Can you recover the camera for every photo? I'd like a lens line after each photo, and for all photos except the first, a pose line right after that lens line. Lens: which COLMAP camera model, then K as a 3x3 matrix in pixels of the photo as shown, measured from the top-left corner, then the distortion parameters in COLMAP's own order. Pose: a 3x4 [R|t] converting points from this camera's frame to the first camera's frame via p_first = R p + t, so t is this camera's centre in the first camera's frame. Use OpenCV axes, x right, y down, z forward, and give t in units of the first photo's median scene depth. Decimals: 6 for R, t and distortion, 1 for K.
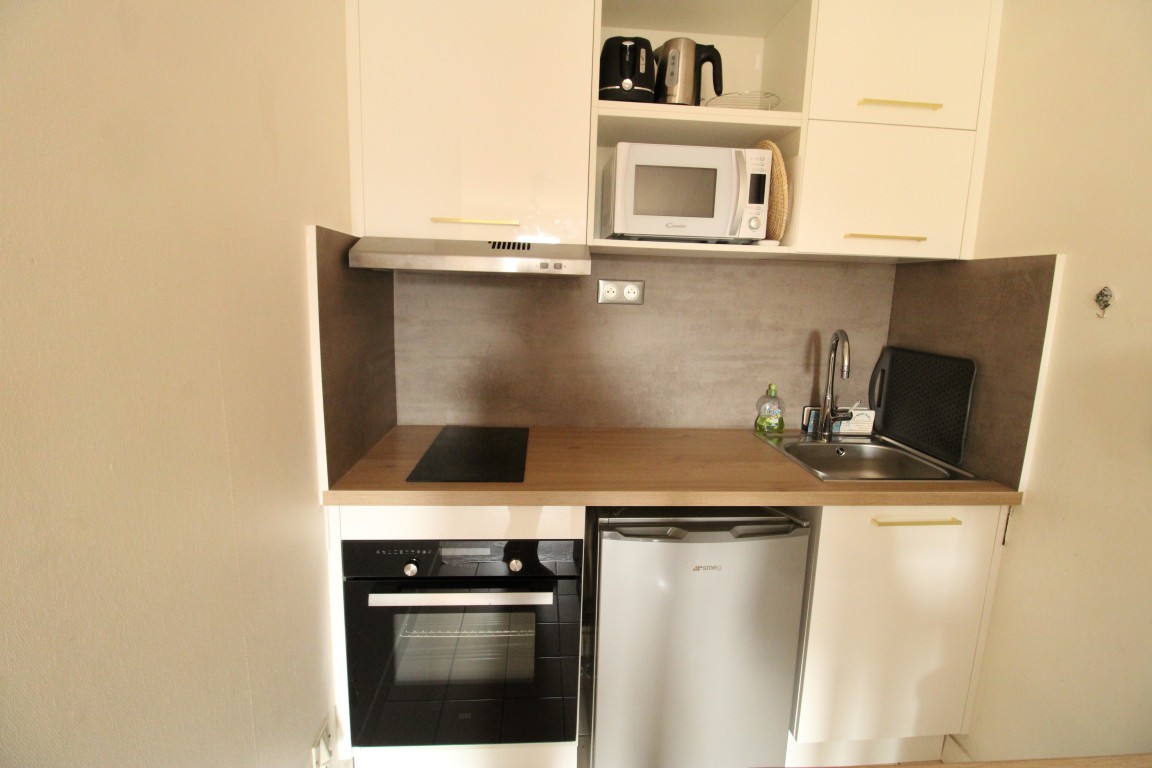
lens RADIAL K [[537.6, 0, 576.0], [0, 537.6, 384.0], [0, 0, 1]] dist [0.000000, -0.016318]
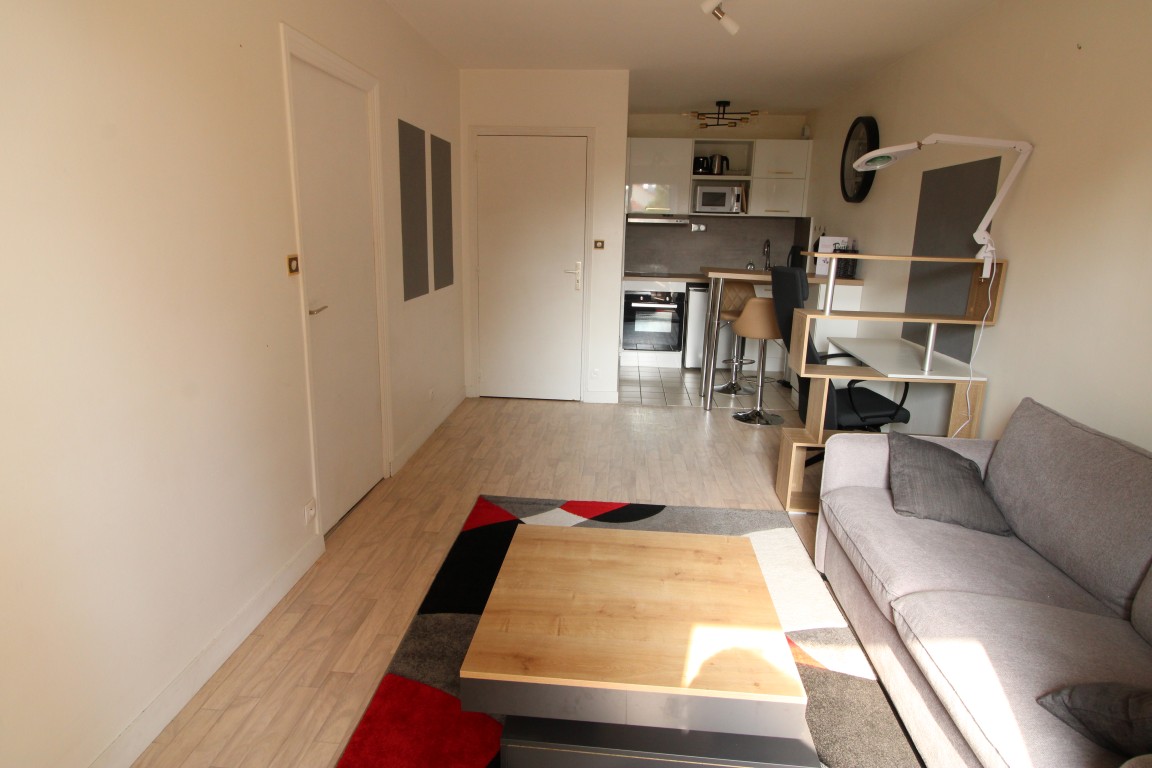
lens RADIAL K [[666.2, 0, 579.4], [0, 666.2, 380.6], [0, 0, 1]] dist [0.008123, -0.012792]
pose [[0.990537, 0.025317, -0.134891, -0.070324], [-0.017653, 0.998177, 0.057707, 0.593130], [0.136107, -0.054780, 0.989179, -3.505284]]
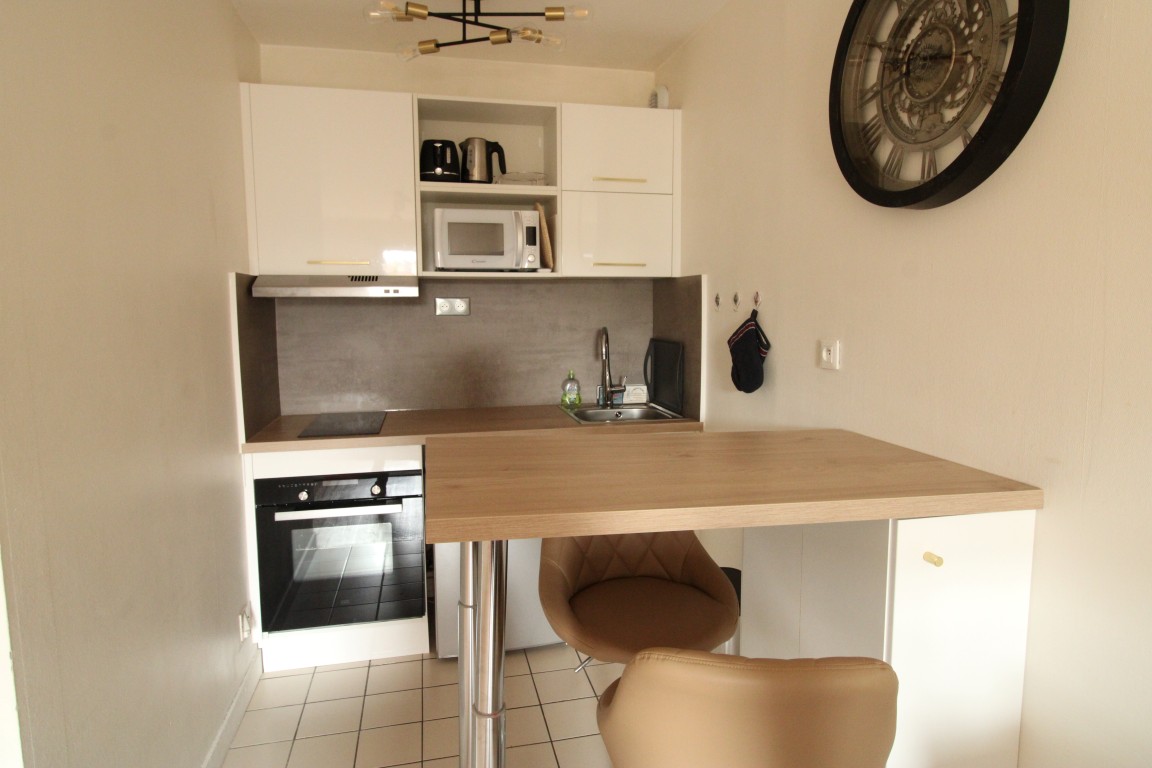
lens RADIAL K [[666.2, 0, 579.4], [0, 666.2, 380.6], [0, 0, 1]] dist [0.008123, -0.012792]
pose [[0.986539, -0.052465, 0.154883, 0.156884], [0.060899, 0.996880, -0.050221, 0.144408], [-0.151765, 0.058977, 0.986656, -0.844107]]
